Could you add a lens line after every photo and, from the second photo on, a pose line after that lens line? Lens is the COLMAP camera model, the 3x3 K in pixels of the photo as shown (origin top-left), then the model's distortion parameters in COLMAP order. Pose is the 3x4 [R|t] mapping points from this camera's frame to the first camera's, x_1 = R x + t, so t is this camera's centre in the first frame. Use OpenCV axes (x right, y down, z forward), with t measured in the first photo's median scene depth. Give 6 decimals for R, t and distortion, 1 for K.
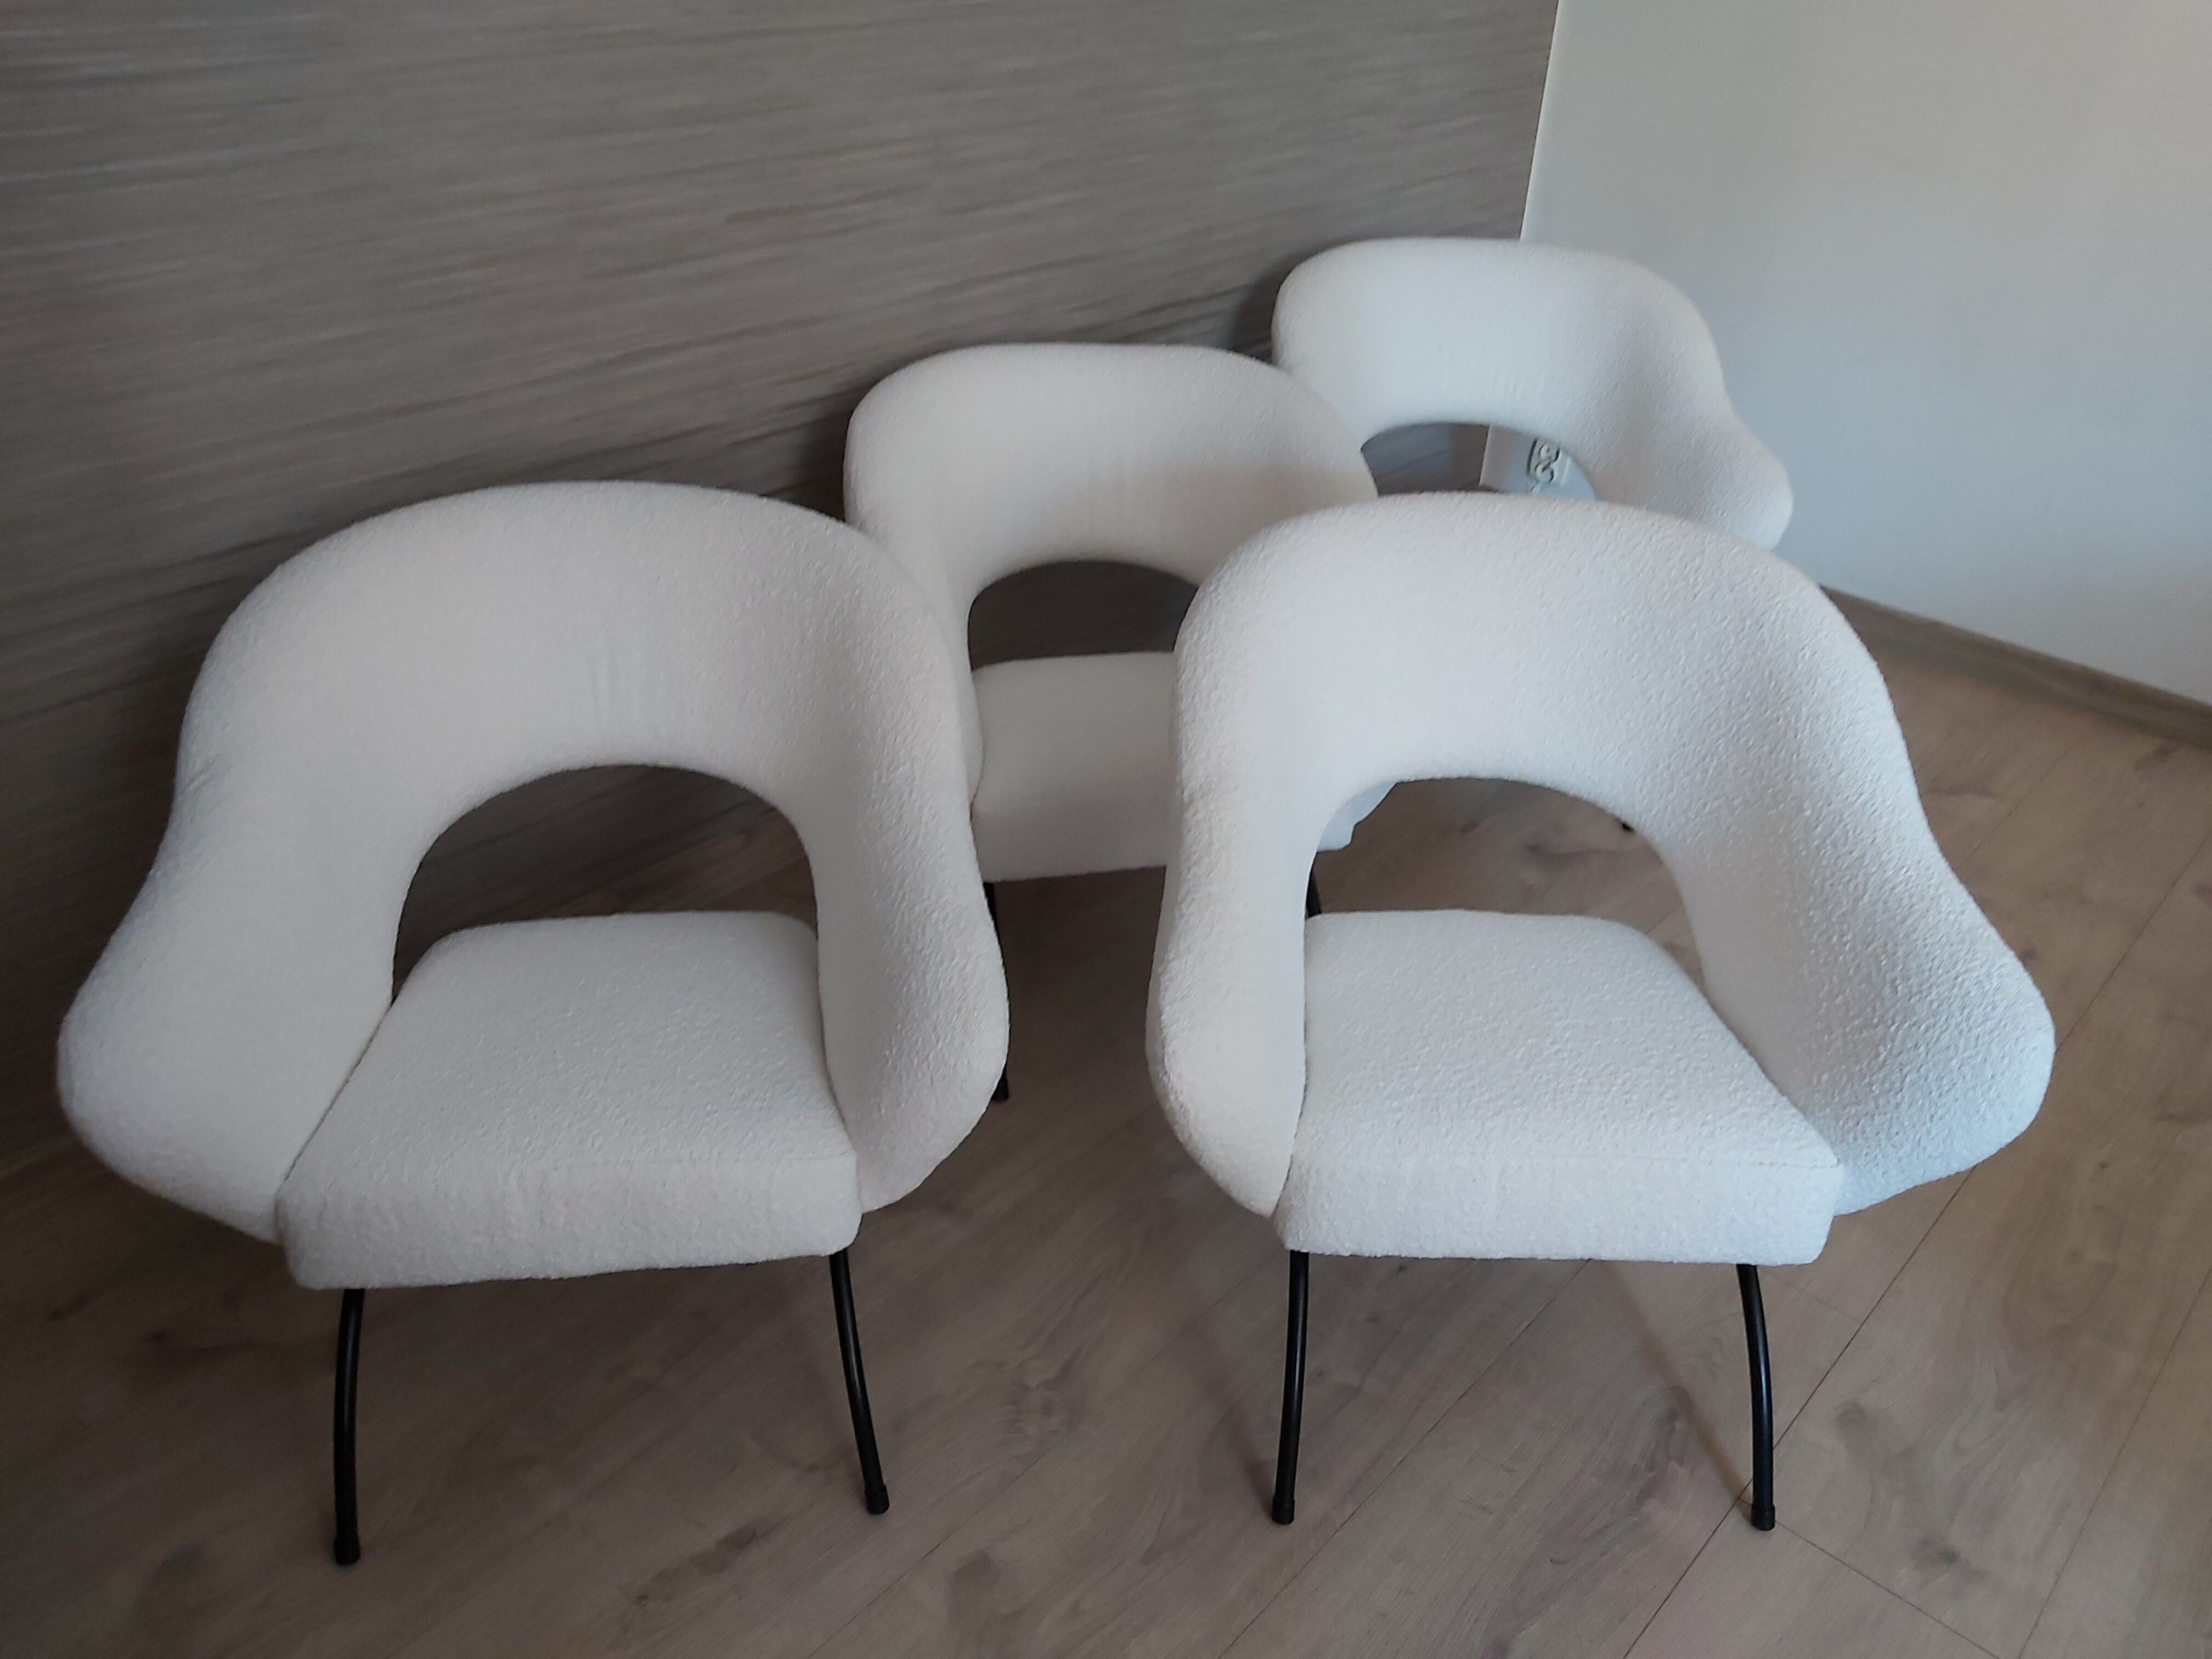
lens RADIAL K [[1679.8, 0, 1099.0], [0, 1679.8, 791.2], [0, 0, 1]] dist [0.037933, -0.068785]
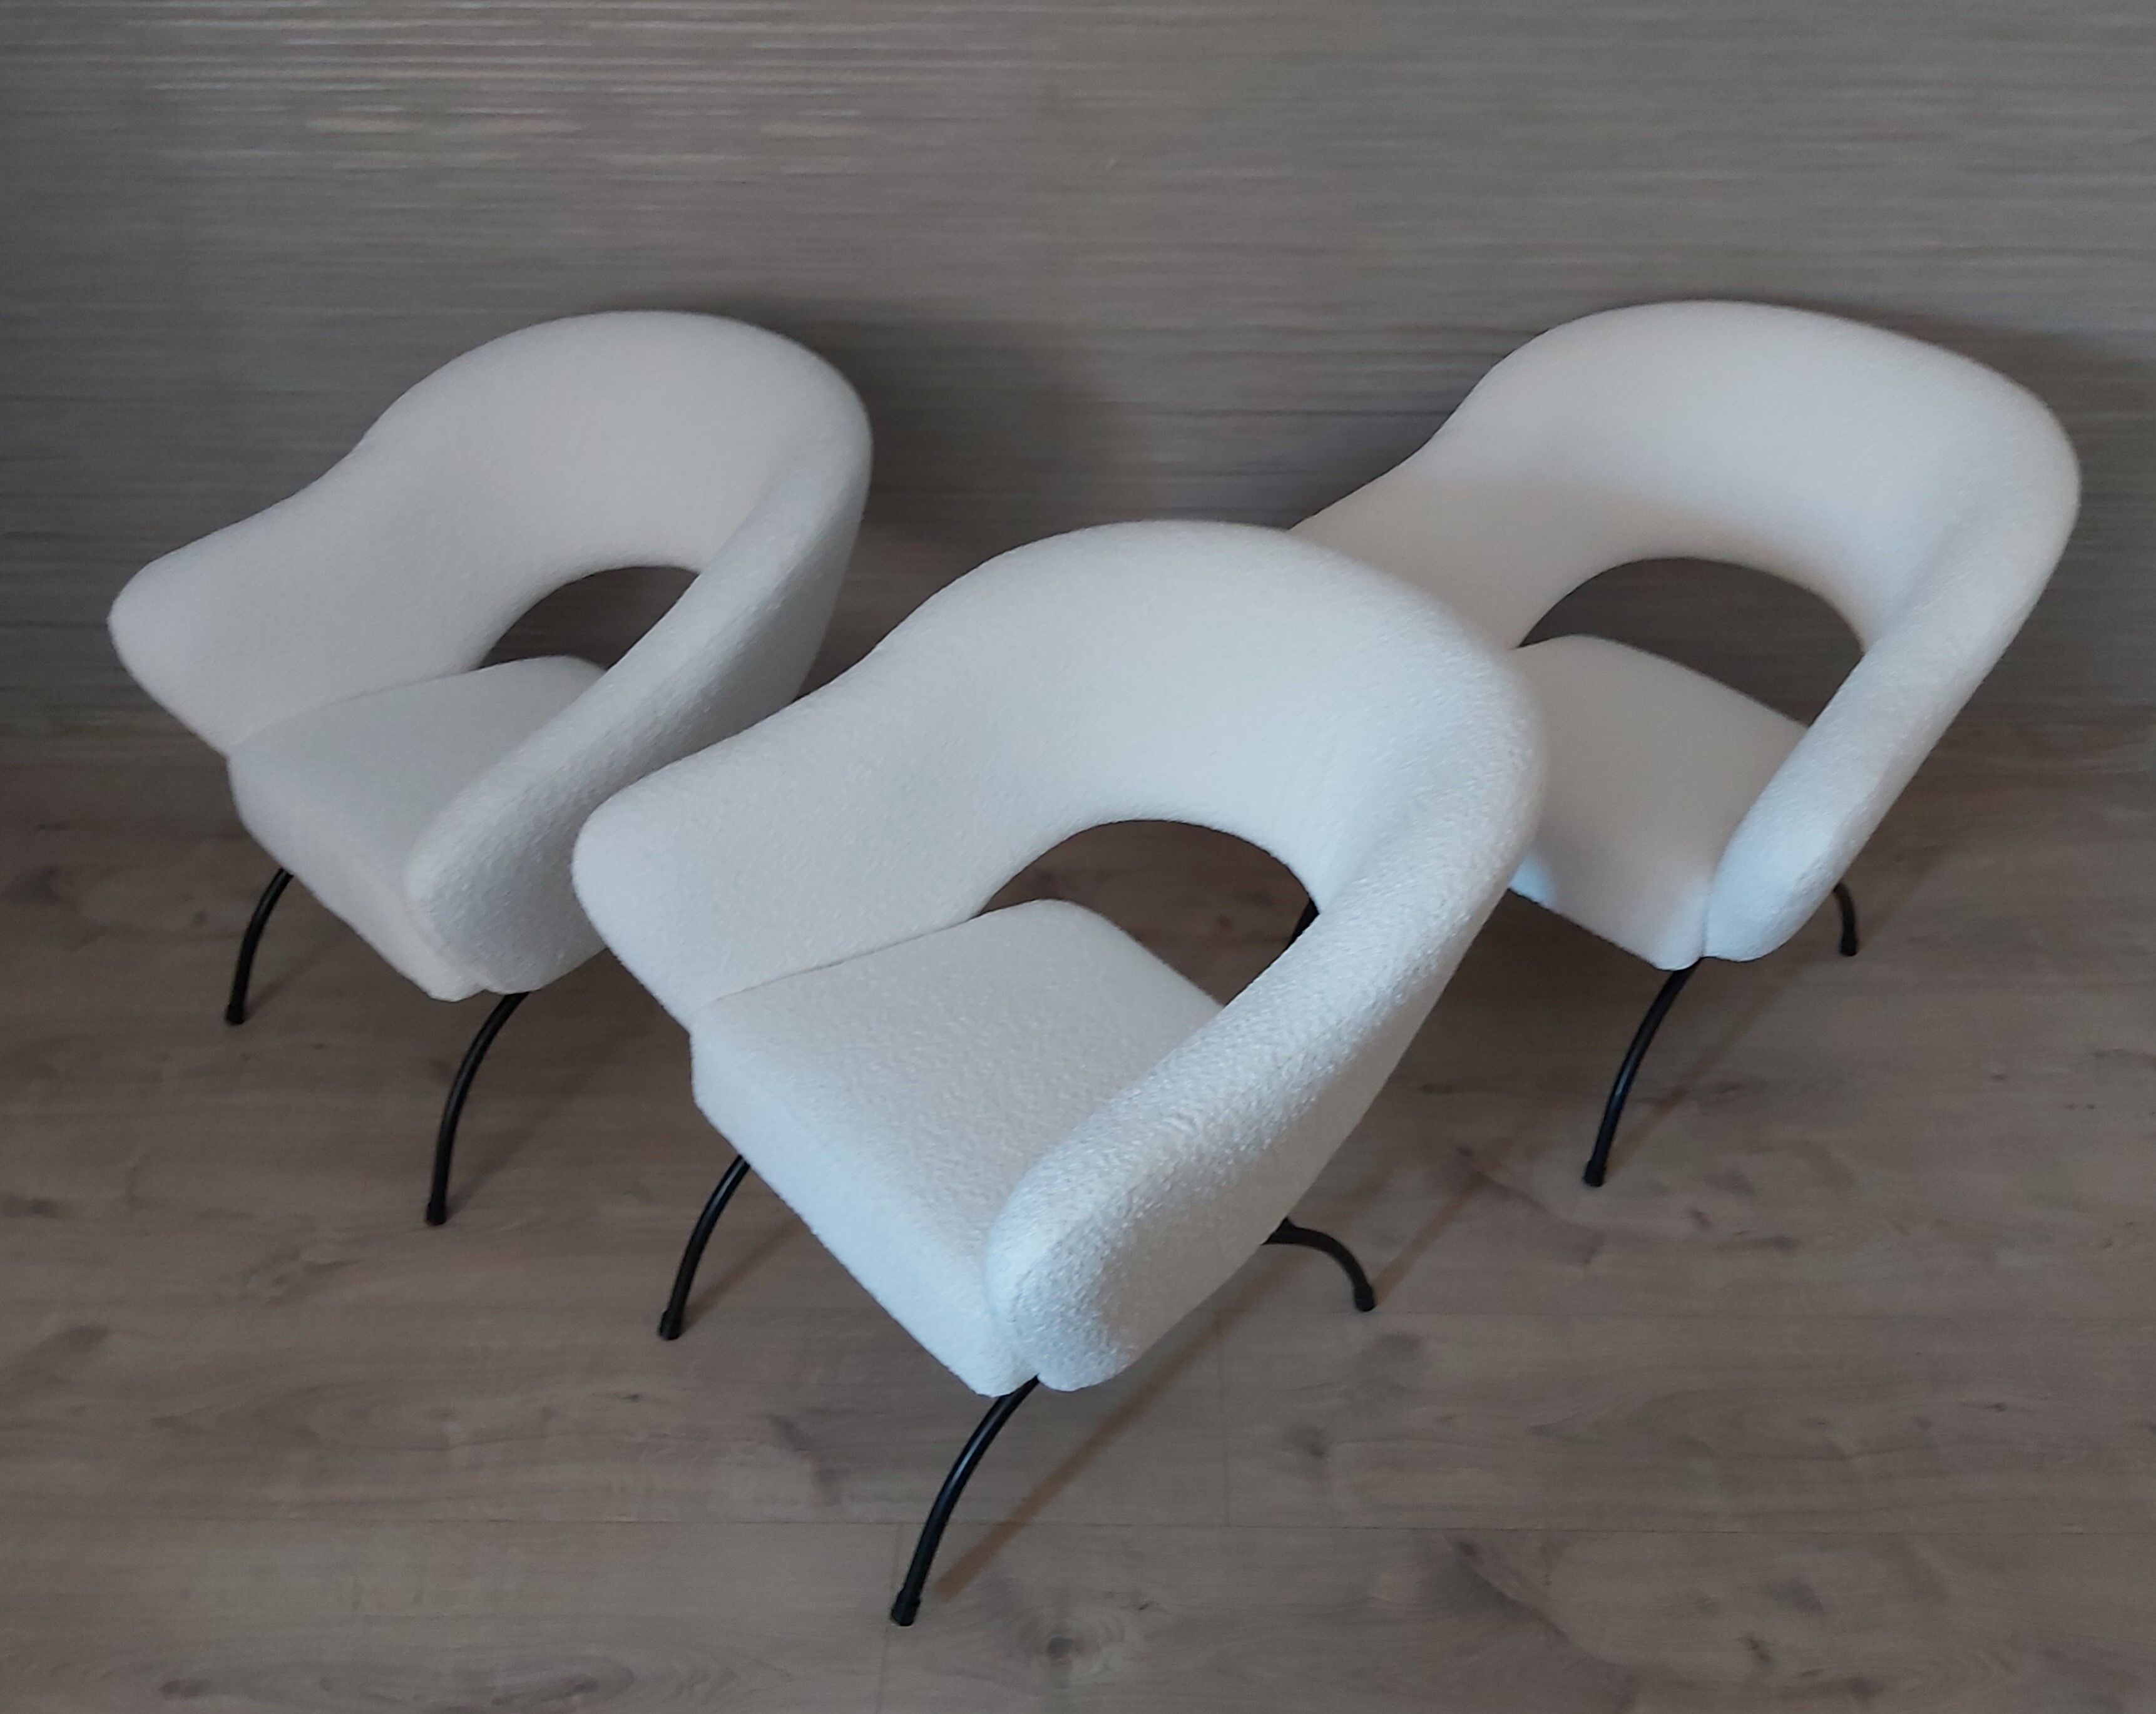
lens RADIAL K [[1929.0, 0, 1082.2], [0, 1929.0, 798.9], [0, 0, 1]] dist [0.040183, -0.086880]
pose [[0.673704, 0.390861, -0.627177, 0.975704], [-0.367594, 0.913483, 0.174425, -0.309076], [0.641091, 0.113036, 0.759095, 0.387057]]
